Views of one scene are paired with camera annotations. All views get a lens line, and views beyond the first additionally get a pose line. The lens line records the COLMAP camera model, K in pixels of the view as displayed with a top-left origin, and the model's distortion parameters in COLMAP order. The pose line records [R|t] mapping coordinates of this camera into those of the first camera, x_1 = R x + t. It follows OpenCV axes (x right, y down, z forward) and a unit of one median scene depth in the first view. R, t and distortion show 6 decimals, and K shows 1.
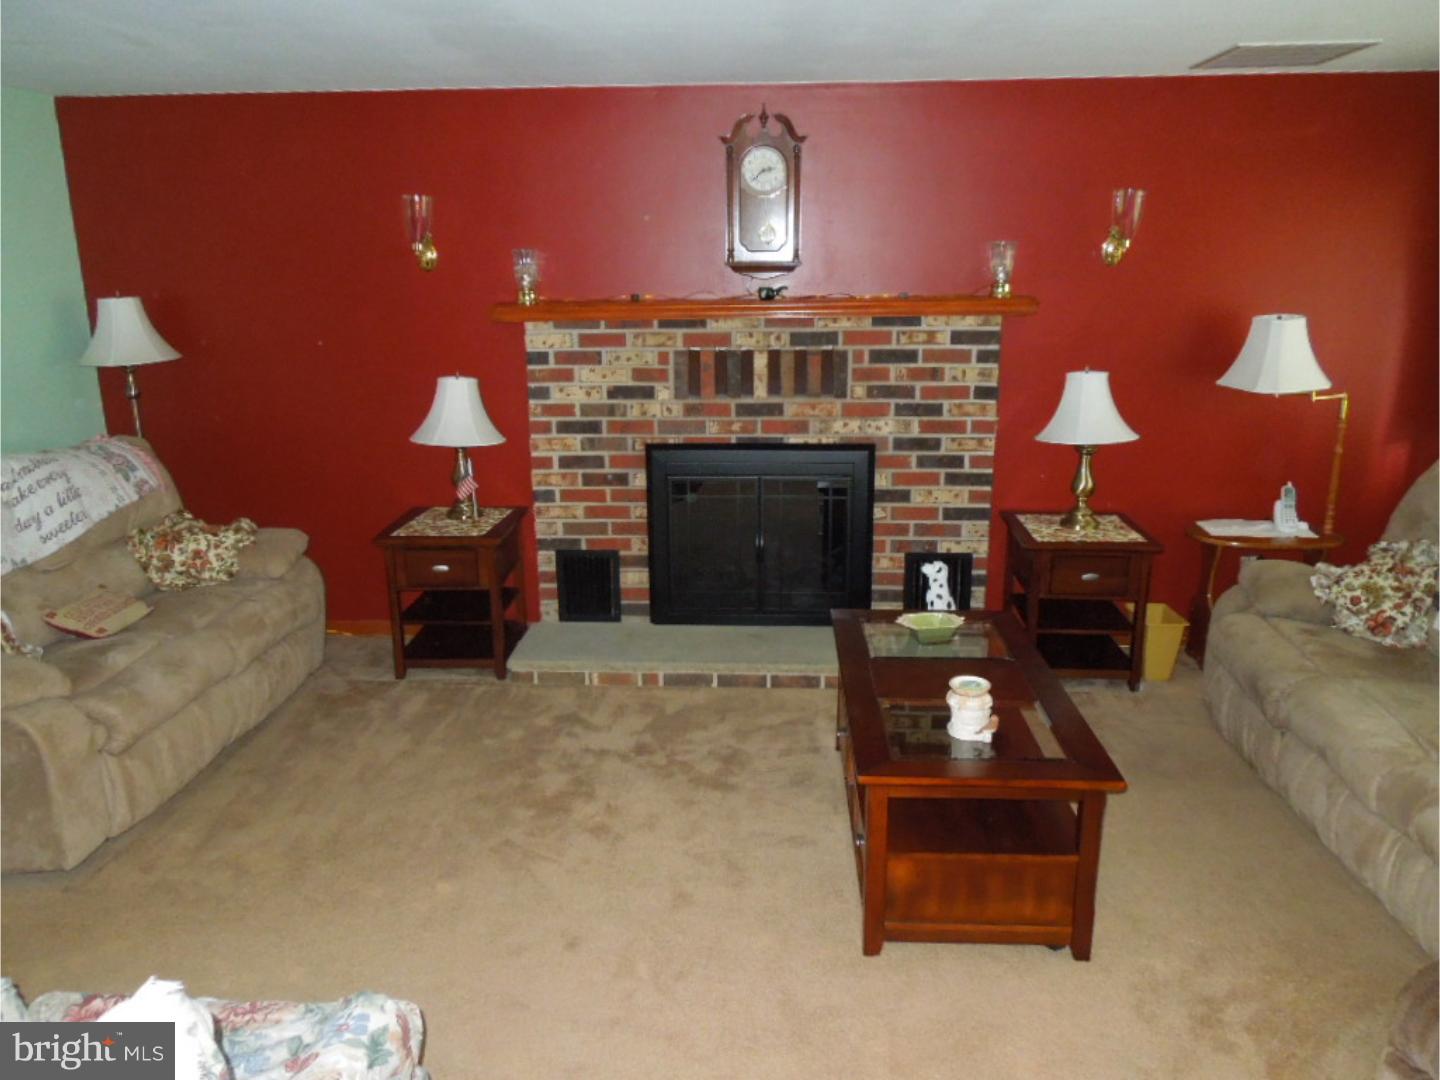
lens RADIAL K [[1090.1, 0, 722.0], [0, 1090.1, 537.4], [0, 0, 1]] dist [-0.012718, 0.004243]
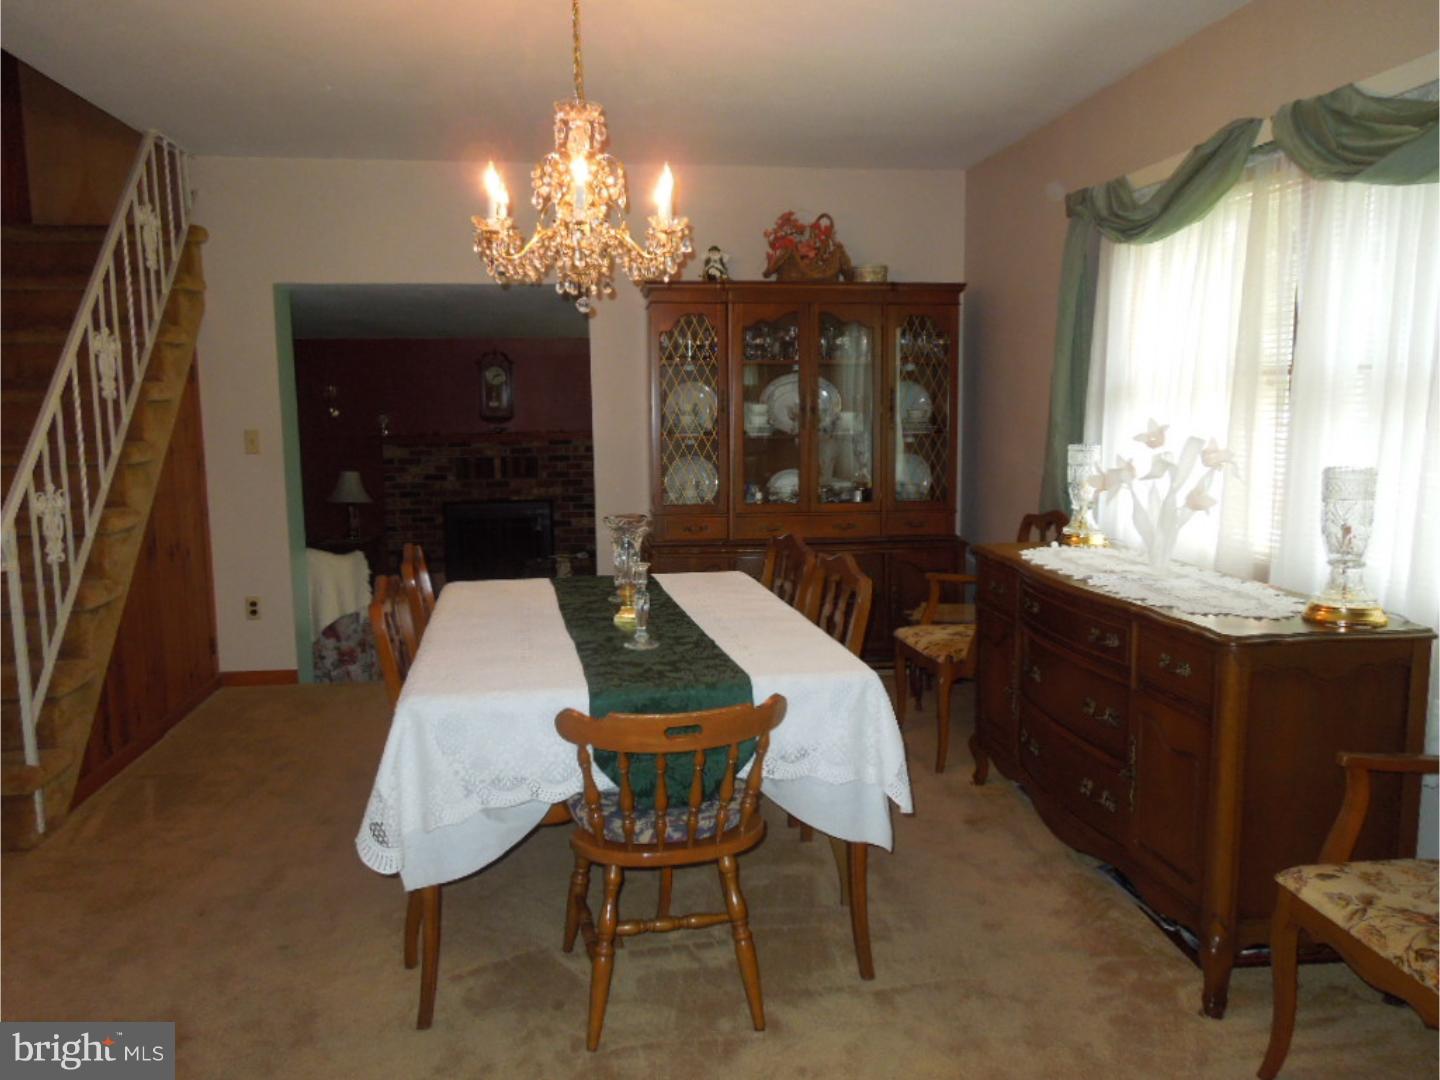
lens RADIAL K [[1090.1, 0, 712.7], [0, 1090.1, 548.0], [0, 0, 1]] dist [-0.012718, 0.004243]
pose [[0.971909, -0.032570, 0.233093, -0.057516], [0.059975, 0.991957, -0.111467, 0.269127], [-0.227588, 0.122315, 0.966045, -1.138107]]
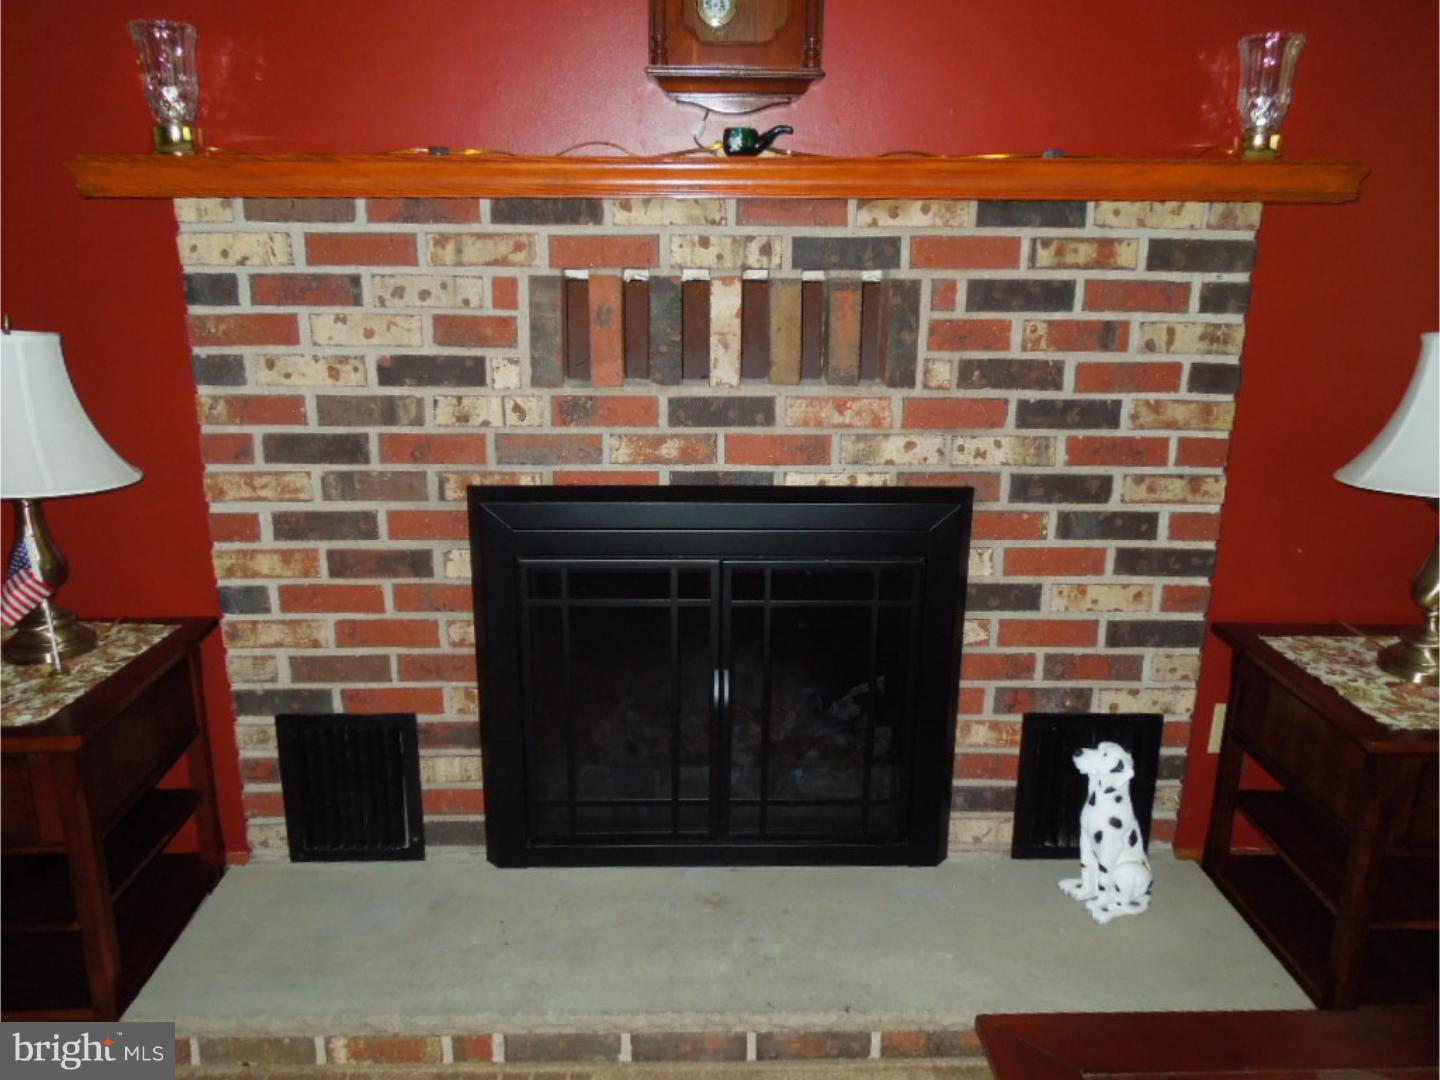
lens RADIAL K [[1090.1, 0, 718.0], [0, 1090.1, 543.2], [0, 0, 1]] dist [-0.012718, 0.004243]
pose [[0.996667, -0.003496, 0.081505, -0.004226], [0.002659, 0.999943, 0.010375, -0.067408], [-0.081536, -0.010124, 0.996619, 0.550469]]
